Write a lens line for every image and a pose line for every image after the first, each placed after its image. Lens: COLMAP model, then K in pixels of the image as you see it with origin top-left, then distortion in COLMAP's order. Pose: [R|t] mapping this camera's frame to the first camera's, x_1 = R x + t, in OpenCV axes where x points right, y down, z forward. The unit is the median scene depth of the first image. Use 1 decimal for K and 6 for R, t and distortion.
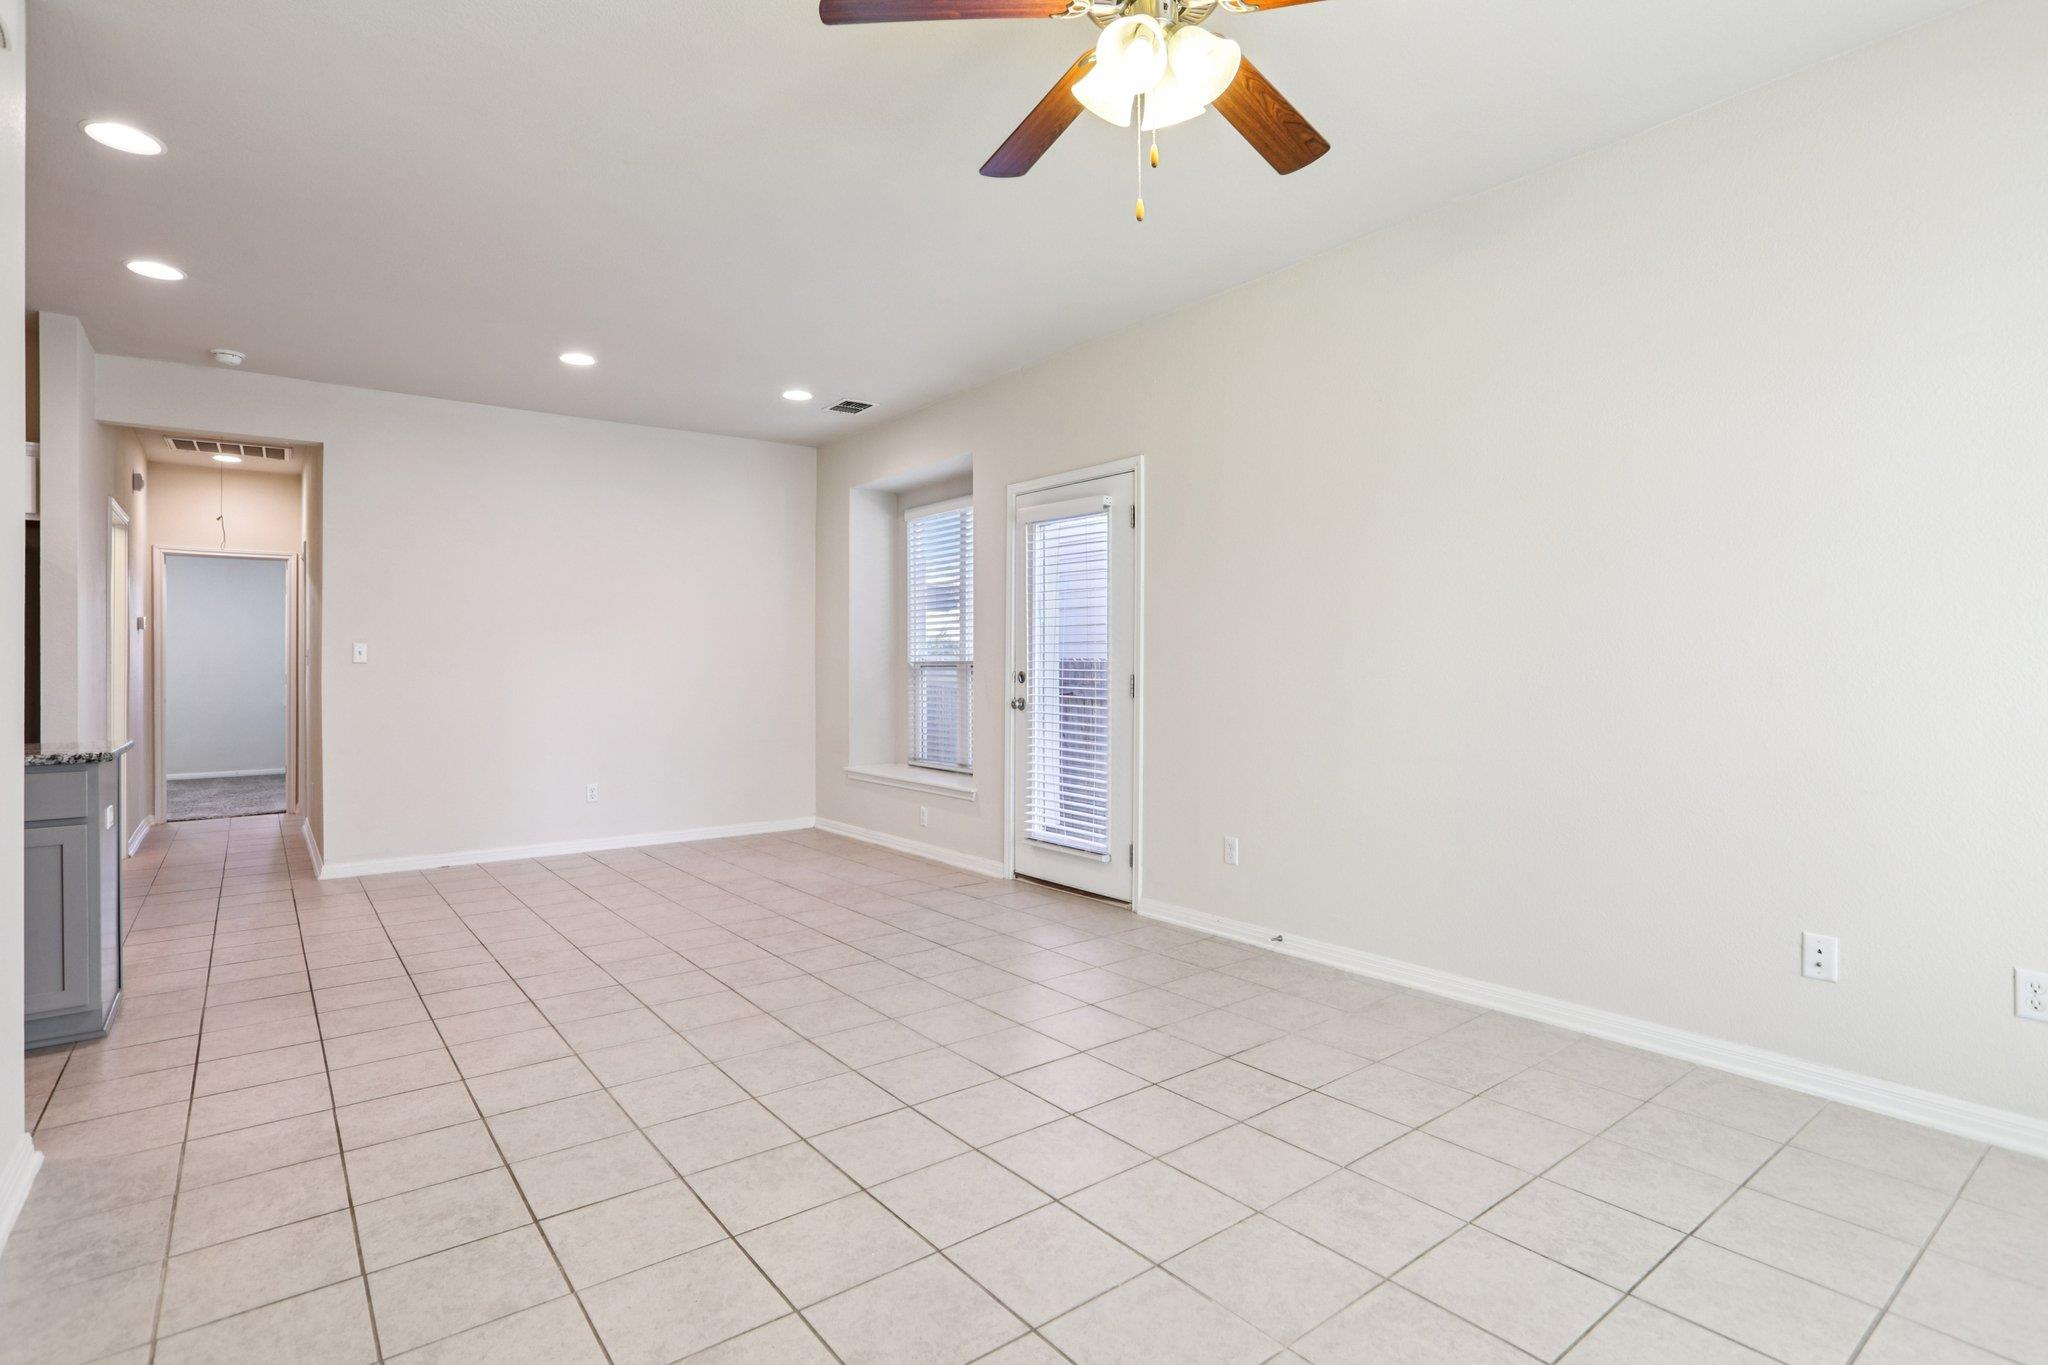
lens RADIAL K [[997.3, 0, 1019.1], [0, 997.3, 669.8], [0, 0, 1]] dist [-0.030811, 0.016412]
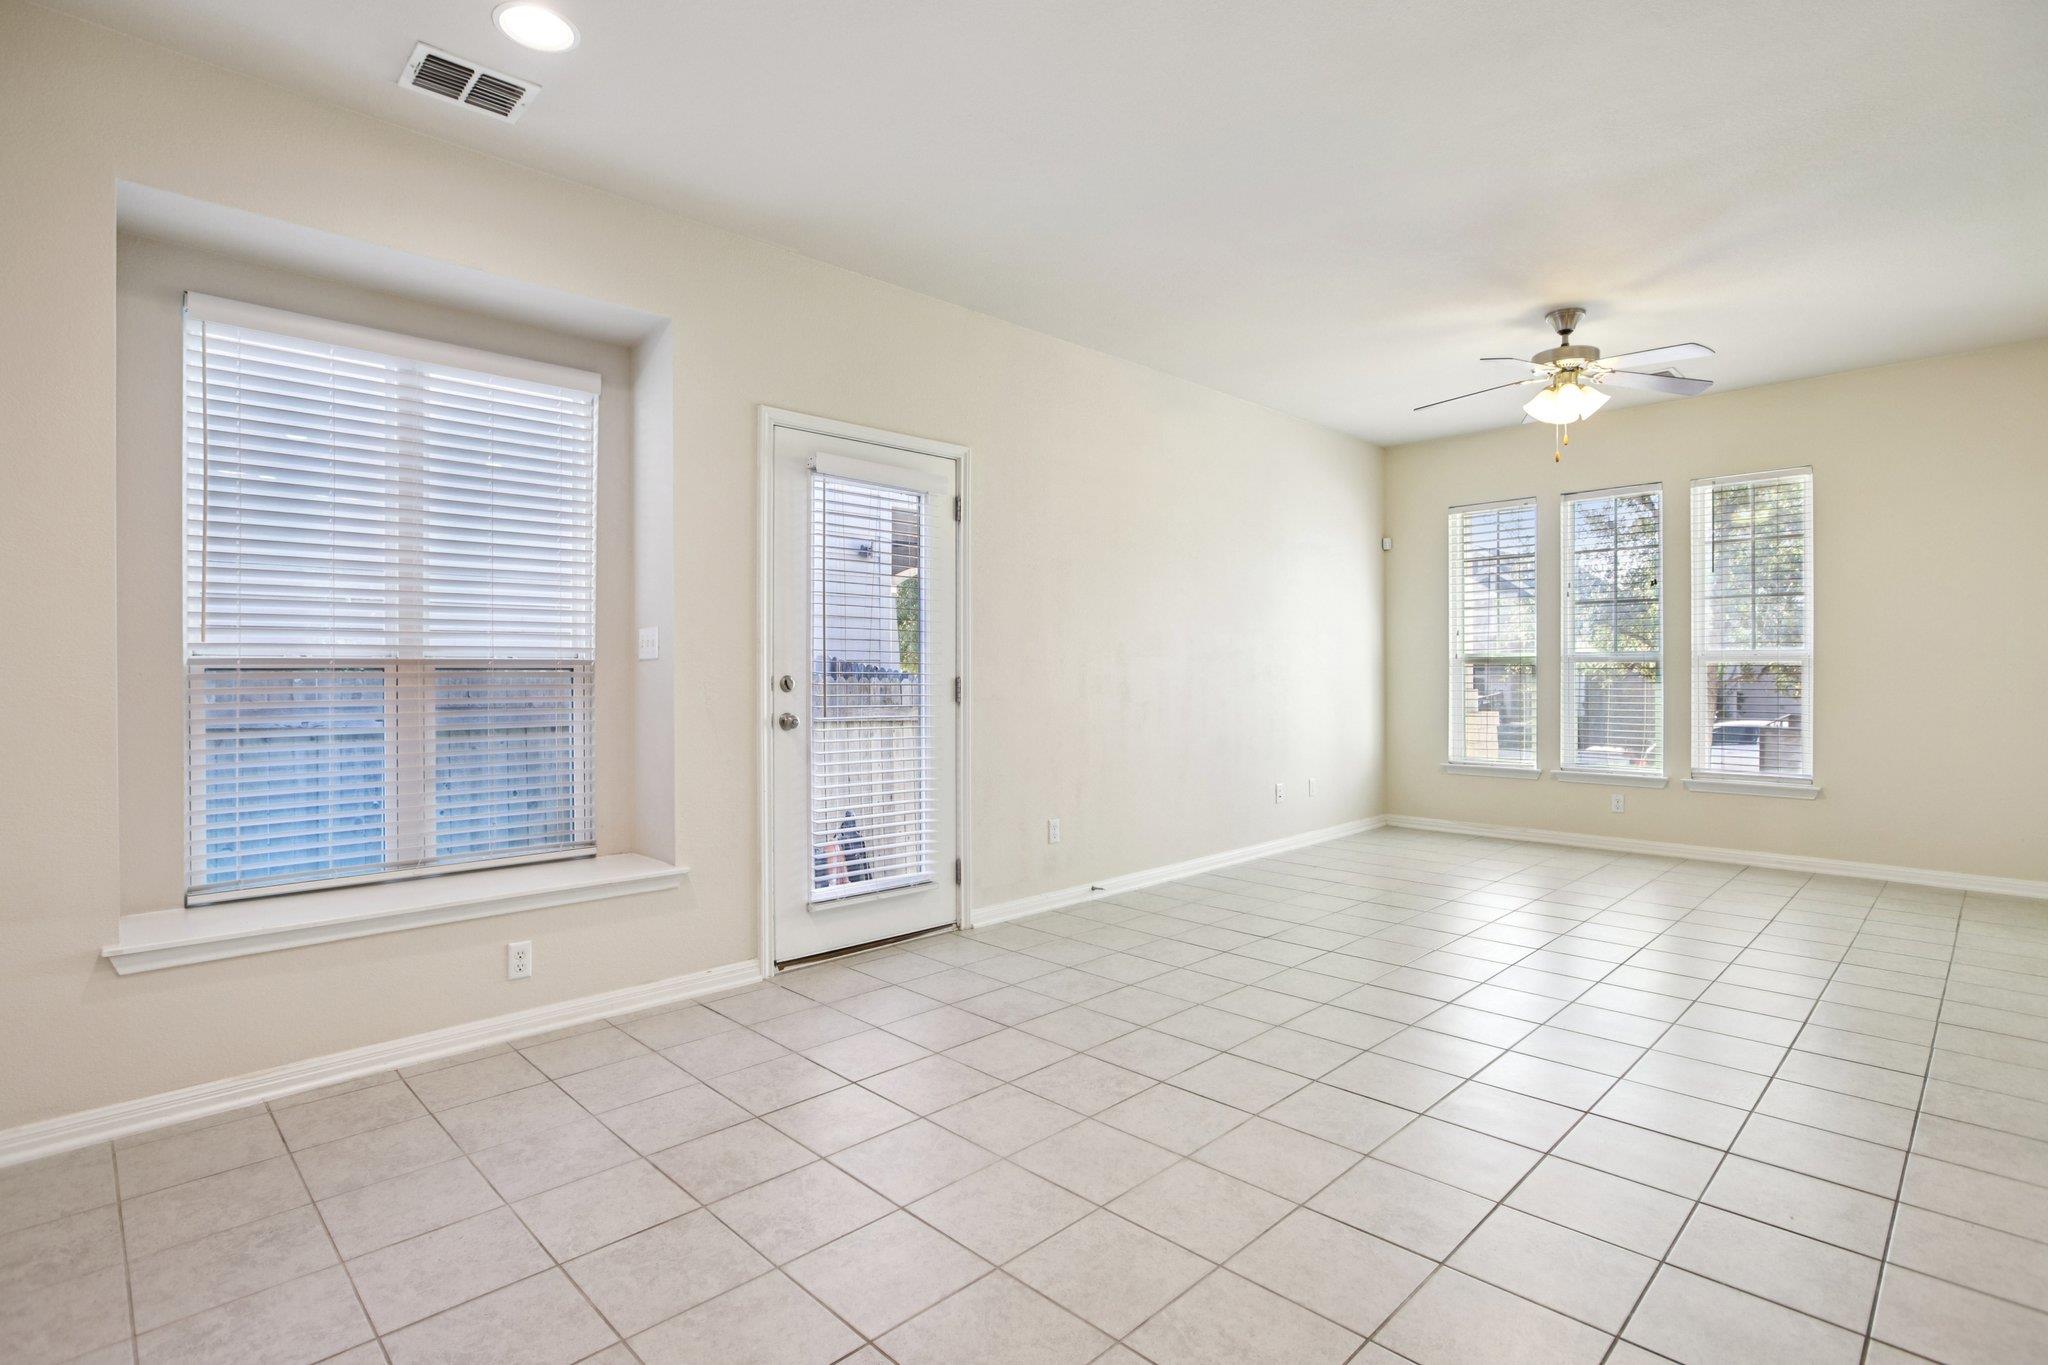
lens RADIAL K [[1000.9, 0, 1018.3], [0, 1000.9, 670.7], [0, 0, 1]] dist [-0.057266, 0.035577]
pose [[-0.112860, 0.002983, 0.993606, -0.822051], [0.007511, 0.999969, -0.002149, 0.000744], [-0.993583, 0.007220, -0.112879, 1.044685]]
